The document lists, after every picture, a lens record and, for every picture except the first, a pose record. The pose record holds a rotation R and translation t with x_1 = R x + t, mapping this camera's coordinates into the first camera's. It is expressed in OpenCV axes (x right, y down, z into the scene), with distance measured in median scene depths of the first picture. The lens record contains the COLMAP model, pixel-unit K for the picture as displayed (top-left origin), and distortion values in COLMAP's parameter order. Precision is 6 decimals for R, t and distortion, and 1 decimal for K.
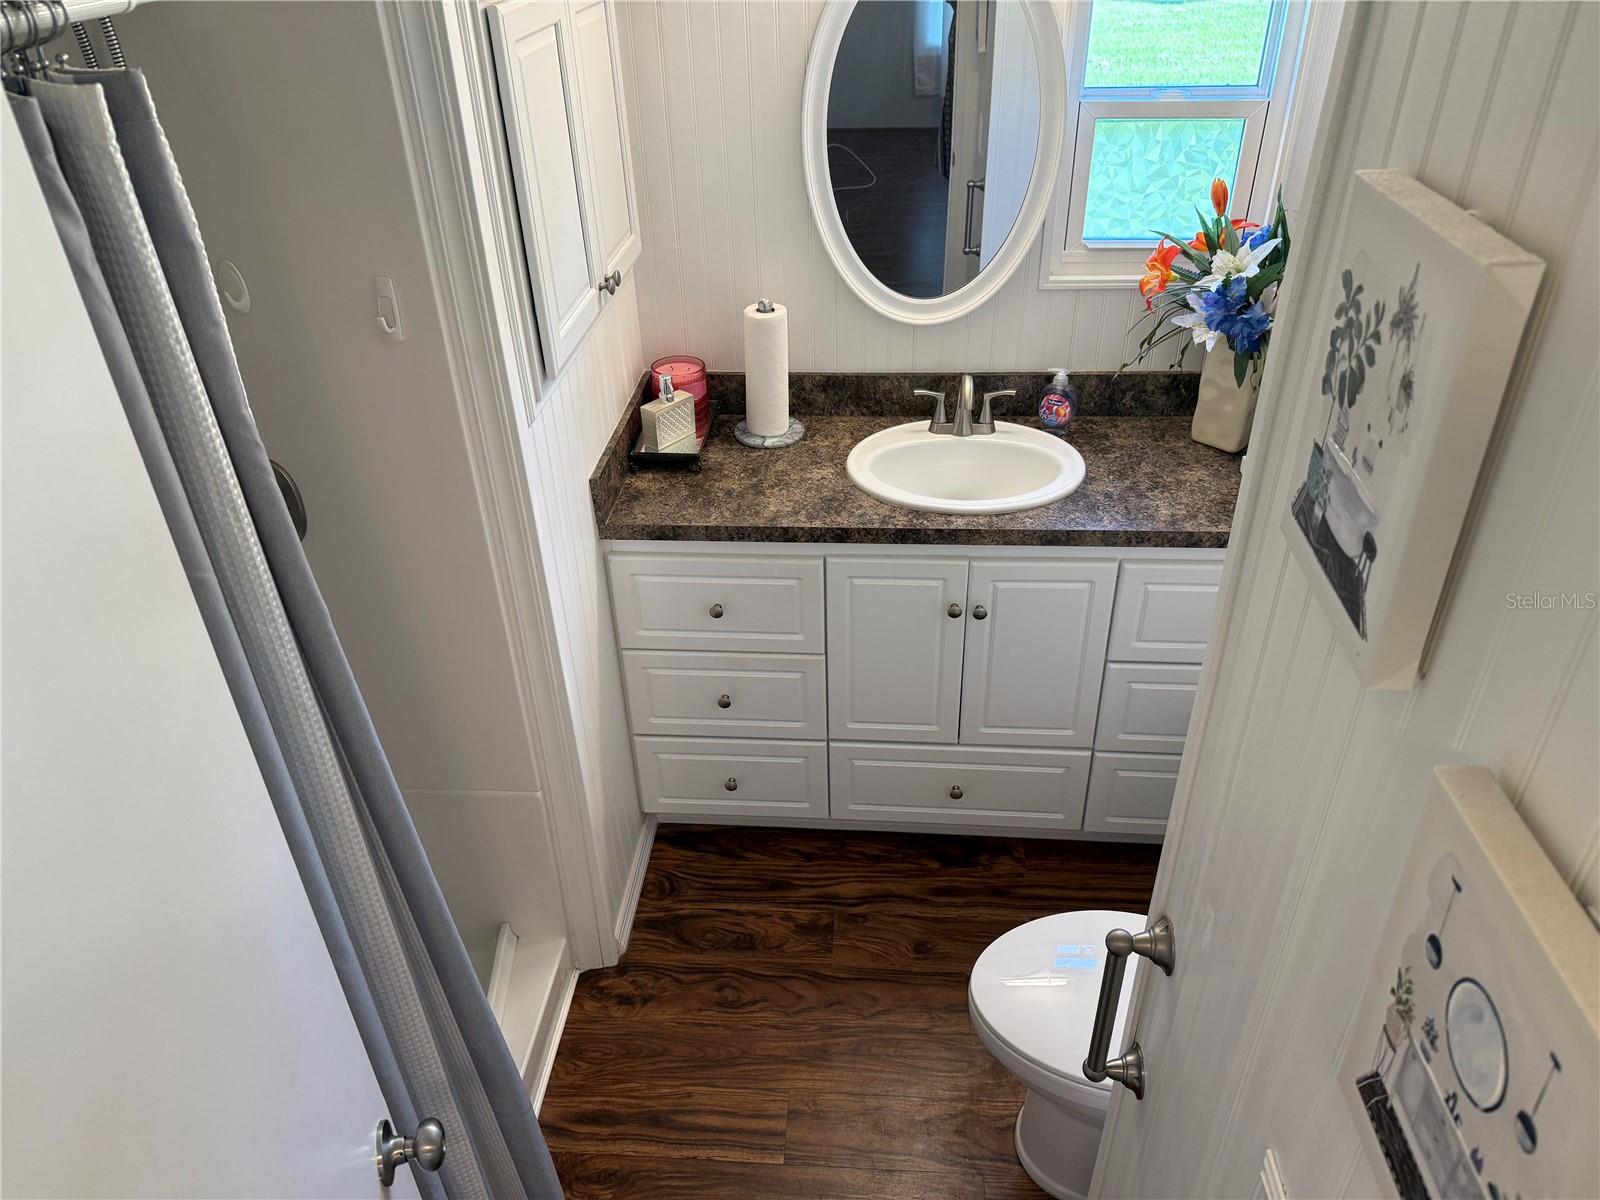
lens RADIAL K [[1118.6, 0, 800.0], [0, 1118.6, 600.0], [0, 0, 1]] dist [0.001175, -0.000153]
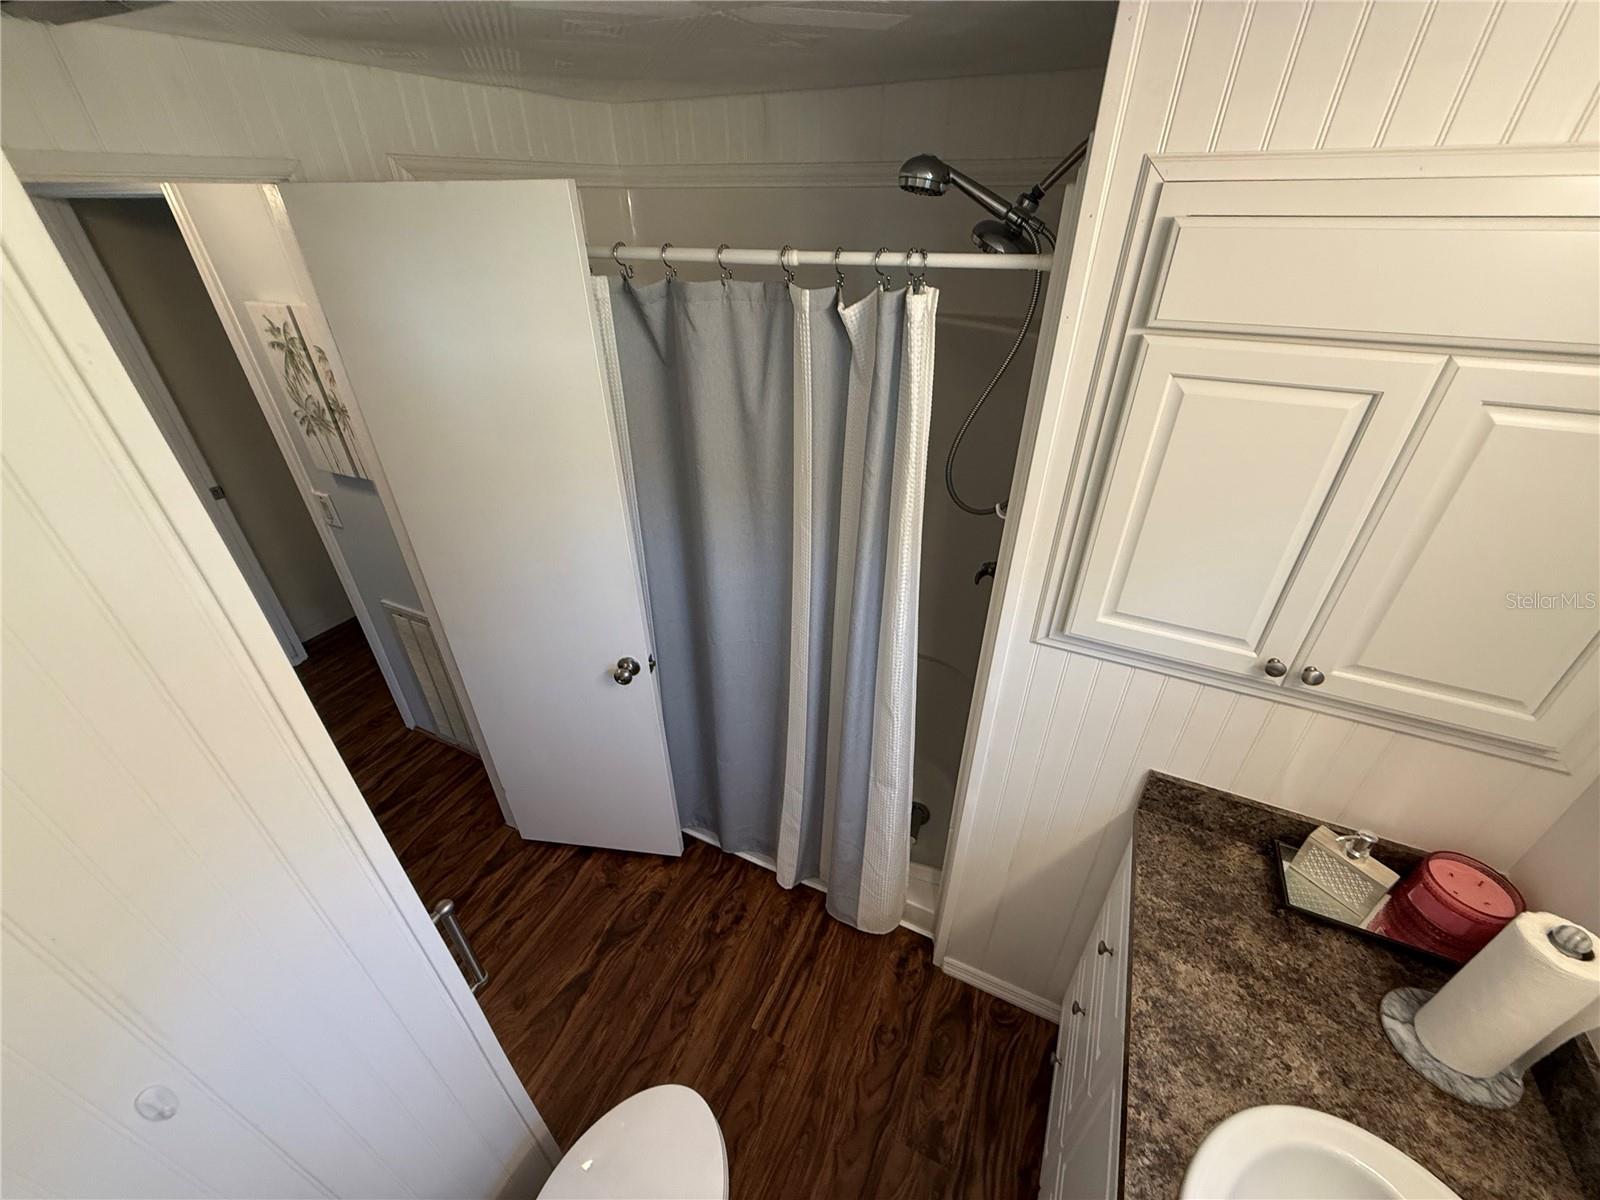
lens RADIAL K [[635.7, 0, 796.3], [0, 635.7, 600.7], [0, 0, 1]] dist [-0.000542, 0.000064]
pose [[-0.368581, 0.518174, -0.771780, 0.291808], [-0.492615, 0.595199, 0.634877, -0.385422], [0.788339, 0.614194, 0.035881, 0.561865]]
